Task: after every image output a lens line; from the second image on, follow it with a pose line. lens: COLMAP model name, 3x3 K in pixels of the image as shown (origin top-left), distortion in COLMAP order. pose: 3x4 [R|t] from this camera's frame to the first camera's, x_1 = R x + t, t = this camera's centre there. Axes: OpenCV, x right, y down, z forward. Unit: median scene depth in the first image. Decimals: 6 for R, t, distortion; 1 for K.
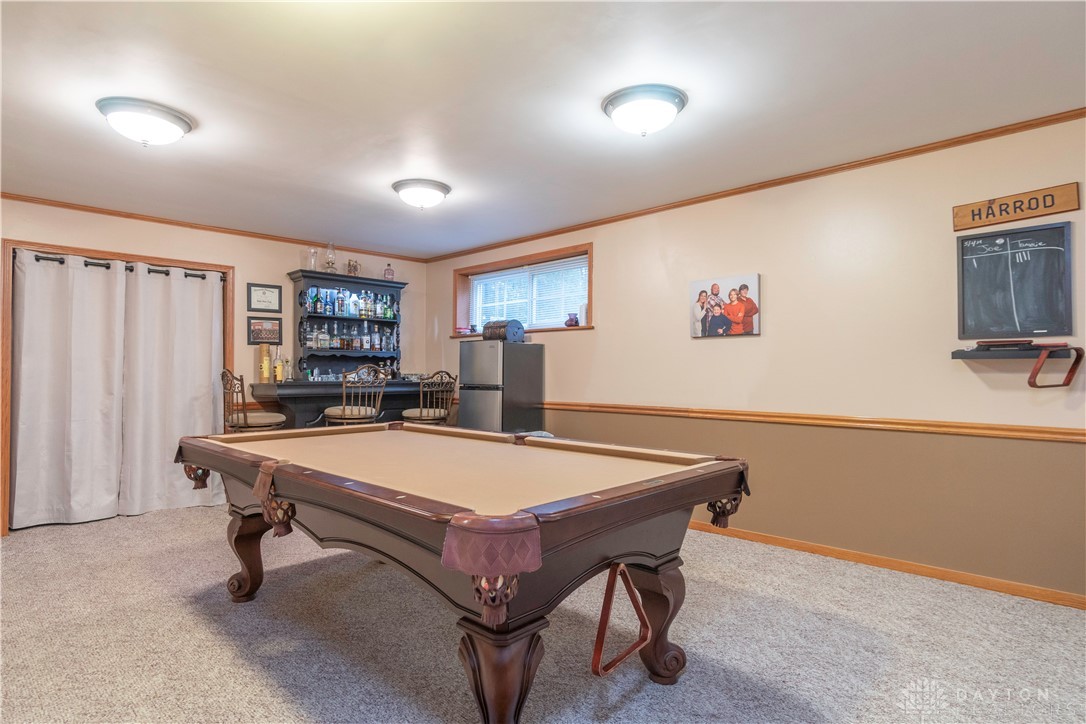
lens RADIAL K [[572.6, 0, 545.6], [0, 572.6, 362.3], [0, 0, 1]] dist [0.002063, 0.001964]
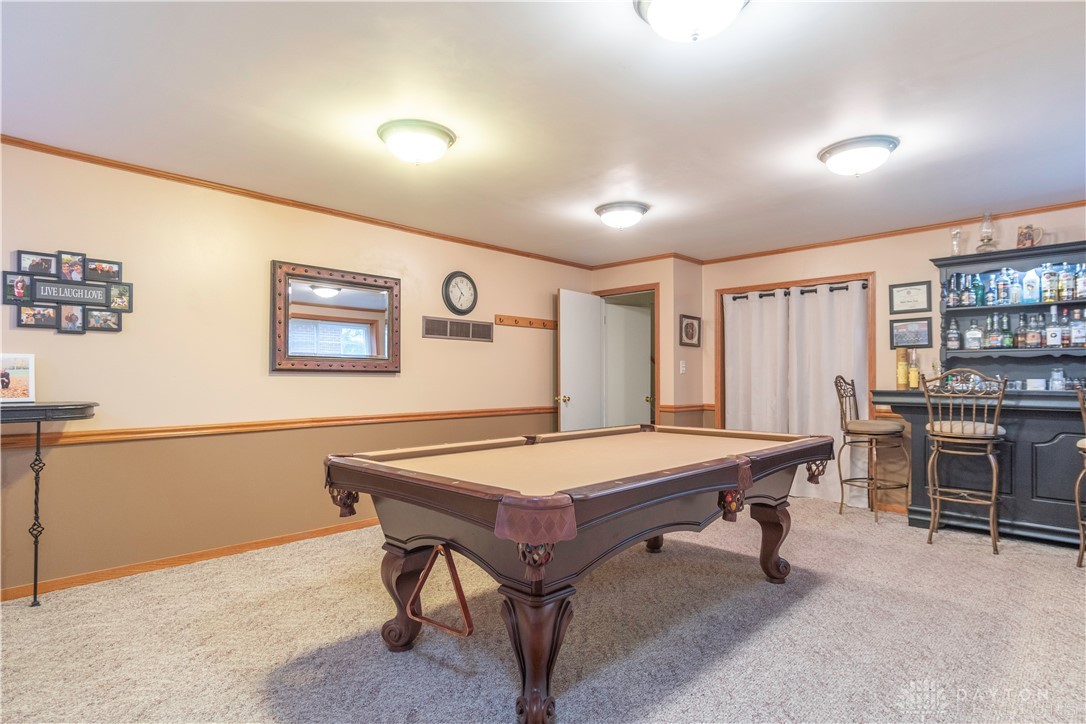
lens RADIAL K [[572.6, 0, 545.6], [0, 572.6, 370.9], [0, 0, 1]] dist [0.002063, 0.001964]
pose [[0.003086, -0.013977, -0.999898, 0.420411], [0.011438, 0.999837, -0.013941, 0.011068], [0.999930, -0.011393, 0.003245, 0.408180]]
